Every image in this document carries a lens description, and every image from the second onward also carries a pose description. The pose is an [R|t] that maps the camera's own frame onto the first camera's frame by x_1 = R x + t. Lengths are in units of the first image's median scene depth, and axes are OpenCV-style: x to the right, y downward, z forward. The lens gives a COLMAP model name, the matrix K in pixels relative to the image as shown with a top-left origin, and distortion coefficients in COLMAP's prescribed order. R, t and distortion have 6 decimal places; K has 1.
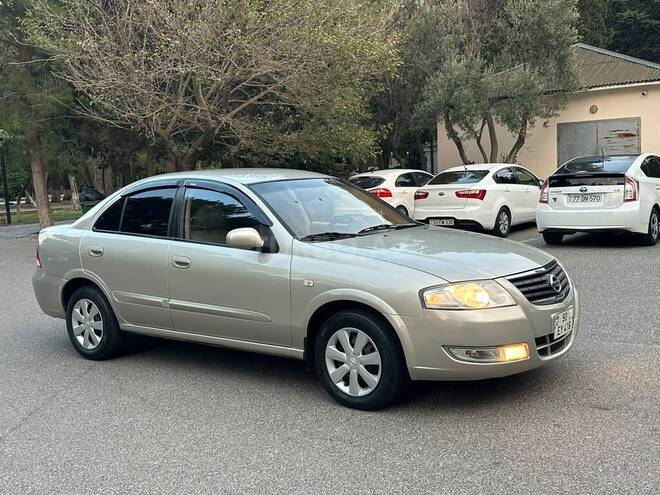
lens RADIAL K [[711.4, 0, 330.0], [0, 711.4, 247.5], [0, 0, 1]] dist [0.211606, -0.468531]
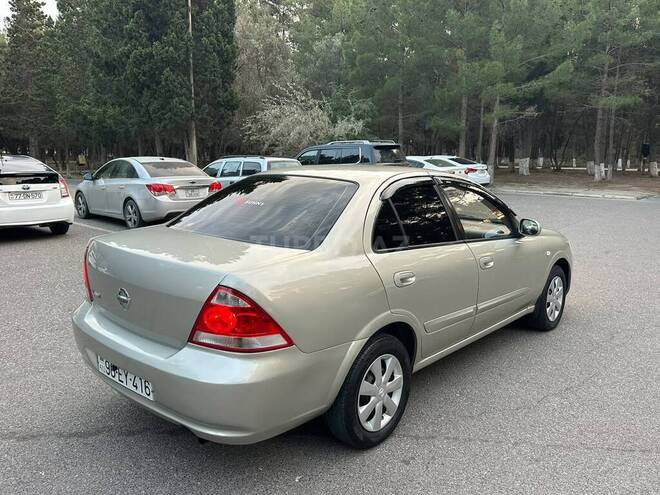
lens RADIAL K [[516.0, 0, 330.0], [0, 516.0, 247.5], [0, 0, 1]] dist [0.085055, -0.121426]
pose [[0.078890, -0.123441, 0.989211, -0.821648], [0.087609, 0.989323, 0.116468, -0.089799], [-0.993026, 0.077476, 0.088862, 1.027949]]
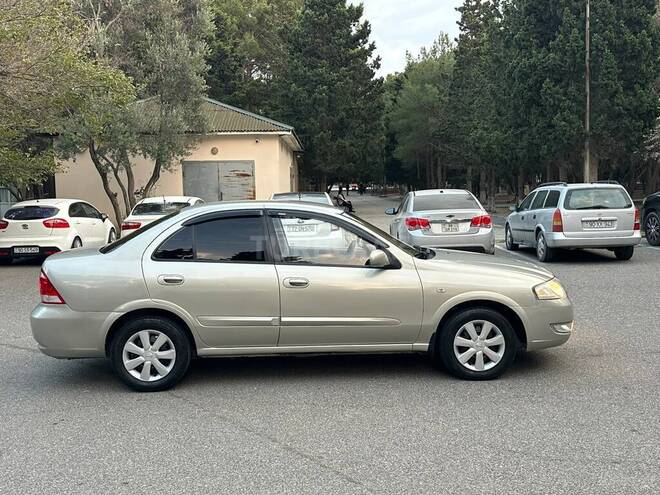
lens RADIAL K [[711.4, 0, 330.0], [0, 711.4, 247.5], [0, 0, 1]] dist [0.211606, -0.468531]
pose [[0.773628, -0.023791, 0.633193, -0.784085], [0.051587, 0.998342, -0.025518, -0.003462], [-0.631537, 0.052405, 0.773573, 0.088459]]
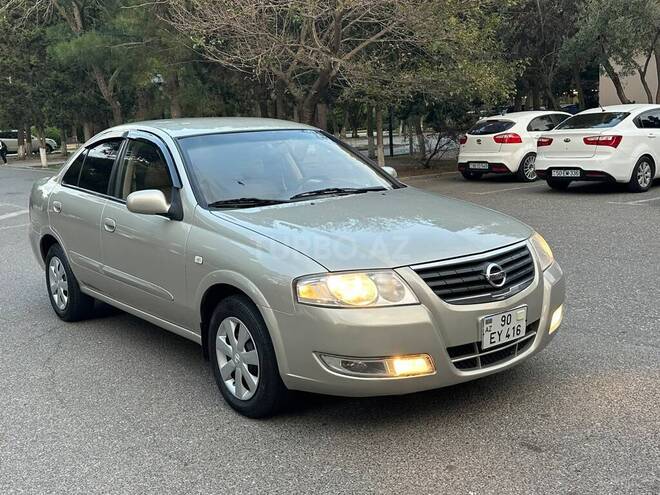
lens RADIAL K [[711.4, 0, 330.0], [0, 711.4, 247.5], [0, 0, 1]] dist [0.211606, -0.468531]
pose [[0.968113, 0.042873, -0.246820, 0.252011], [-0.023024, 0.996304, 0.082752, -0.029071], [0.249455, -0.074430, 0.965522, 0.177481]]
